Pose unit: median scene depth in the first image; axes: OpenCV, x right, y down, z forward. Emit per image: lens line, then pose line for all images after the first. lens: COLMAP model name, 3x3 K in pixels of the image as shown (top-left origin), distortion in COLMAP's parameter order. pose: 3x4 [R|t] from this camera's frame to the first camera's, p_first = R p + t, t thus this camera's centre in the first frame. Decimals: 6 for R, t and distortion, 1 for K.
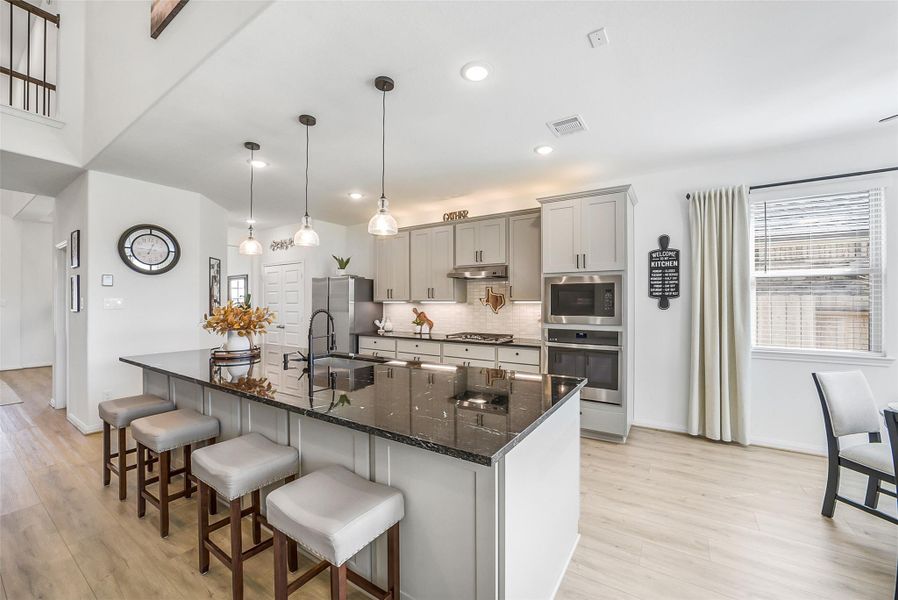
lens RADIAL K [[361.2, 0, 449.0], [0, 361.2, 300.0], [0, 0, 1]] dist [-0.020877, 0.007349]
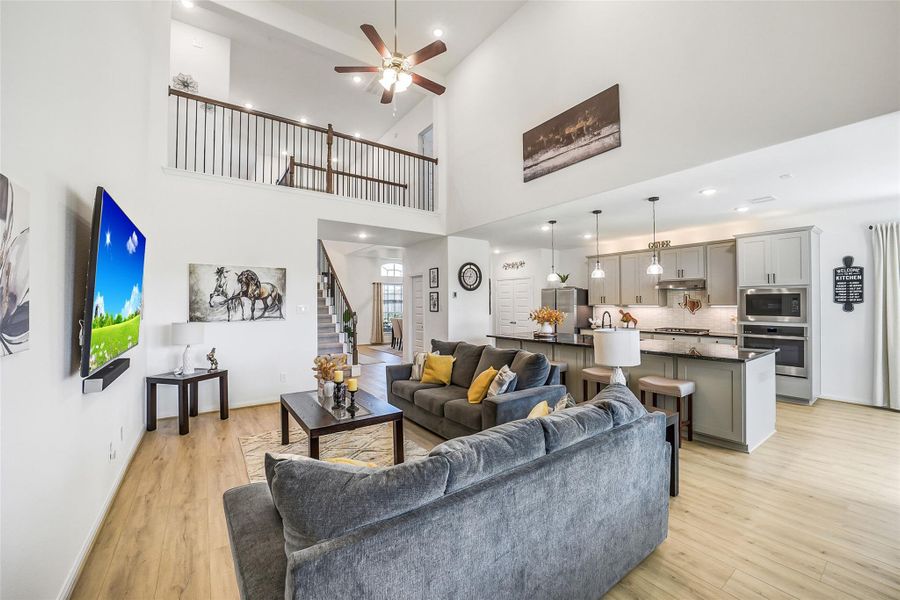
lens RADIAL K [[362.1, 0, 450.0], [0, 362.1, 300.0], [0, 0, 1]] dist [-0.020877, 0.007349]
pose [[0.934098, -0.006181, -0.356963, -0.270018], [0.005588, 0.999981, -0.002692, -0.019280], [0.356972, 0.000520, 0.934115, -0.665218]]
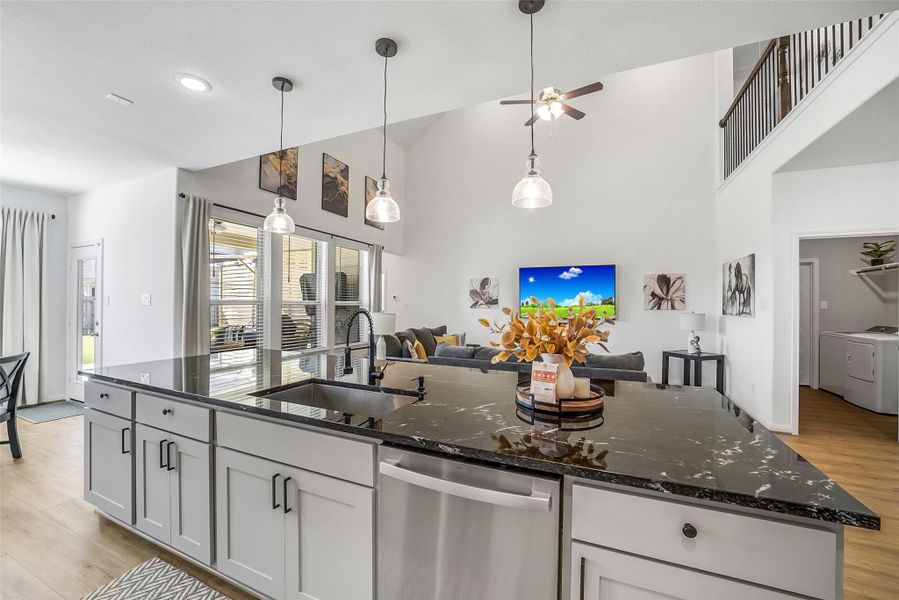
lens RADIAL K [[361.7, 0, 449.5], [0, 361.7, 300.0], [0, 0, 1]] dist [-0.032972, 0.008131]
pose [[-0.983822, -0.006720, -0.179025, -0.235850], [-0.003725, 0.999848, -0.017057, 0.013910], [0.179113, -0.016114, -0.983697, 1.084390]]
